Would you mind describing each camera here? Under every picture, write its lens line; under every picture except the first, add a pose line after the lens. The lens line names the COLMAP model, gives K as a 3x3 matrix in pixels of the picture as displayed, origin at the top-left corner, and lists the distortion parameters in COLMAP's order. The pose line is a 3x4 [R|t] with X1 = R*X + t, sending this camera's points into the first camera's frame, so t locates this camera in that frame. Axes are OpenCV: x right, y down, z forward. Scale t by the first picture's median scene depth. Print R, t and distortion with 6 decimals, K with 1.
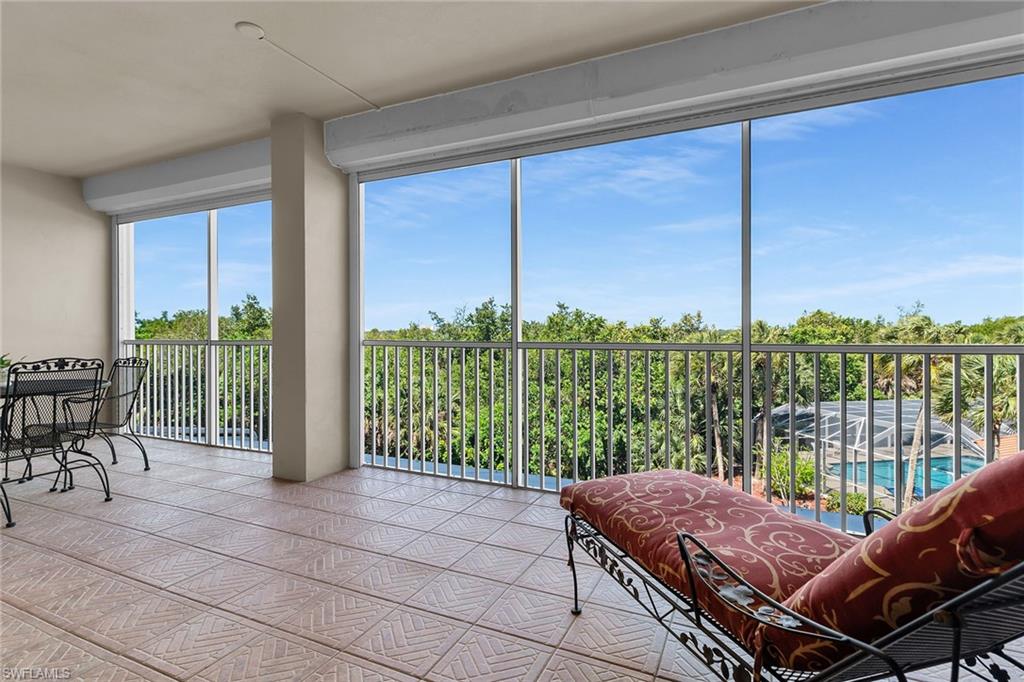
lens RADIAL K [[506.8, 0, 514.4], [0, 506.8, 333.5], [0, 0, 1]] dist [0.003449, -0.000955]
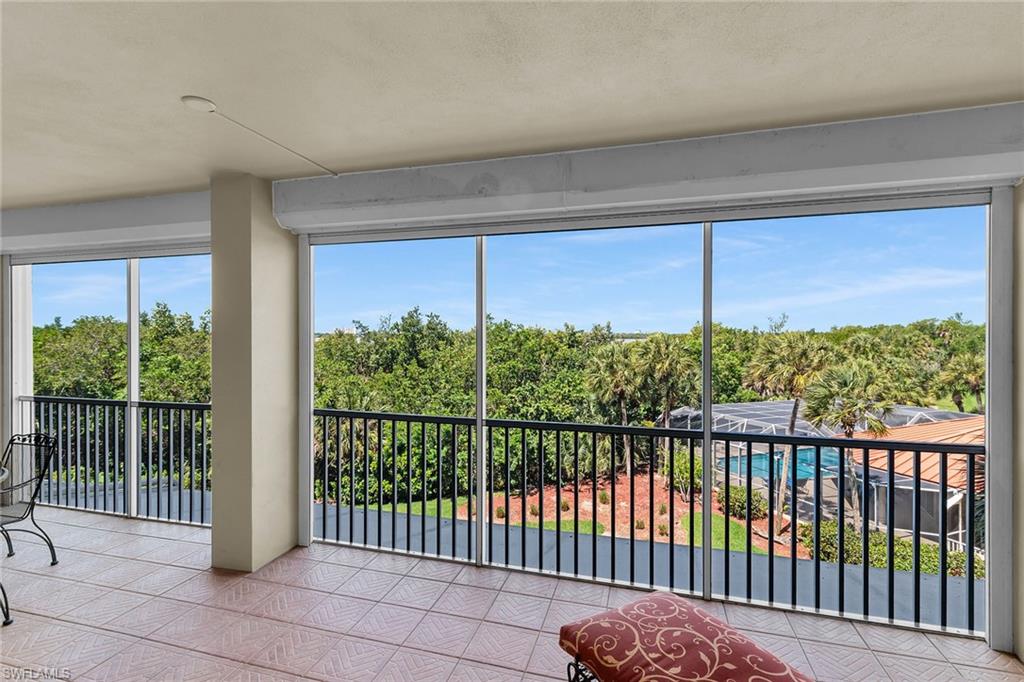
lens RADIAL K [[477.7, 0, 514.5], [0, 477.7, 338.0], [0, 0, 1]] dist [0.001835, -0.001197]
pose [[0.986895, 0.003743, 0.161318, -0.073040], [-0.004192, 0.999988, 0.002445, -0.127527], [-0.161307, -0.003089, 0.986899, 0.056941]]
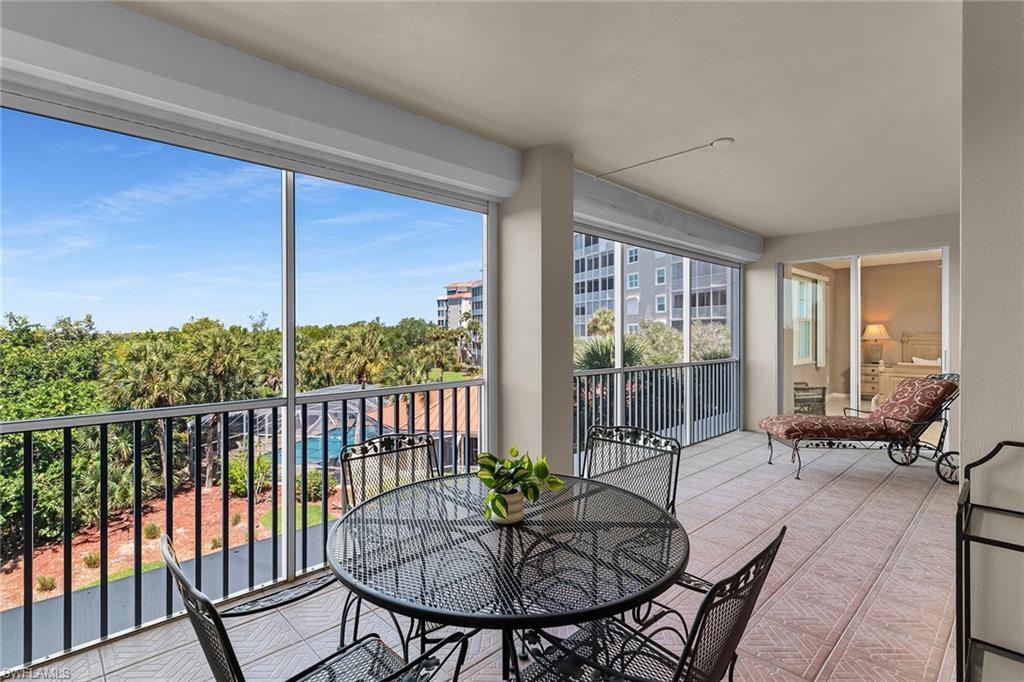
lens RADIAL K [[477.7, 0, 514.8], [0, 477.7, 340.0], [0, 0, 1]] dist [0.001835, -0.001197]
pose [[0.359748, -0.008392, 0.933012, -1.290252], [0.005615, 0.999961, 0.006829, -0.050816], [-0.933033, 0.002782, 0.359781, 0.690506]]
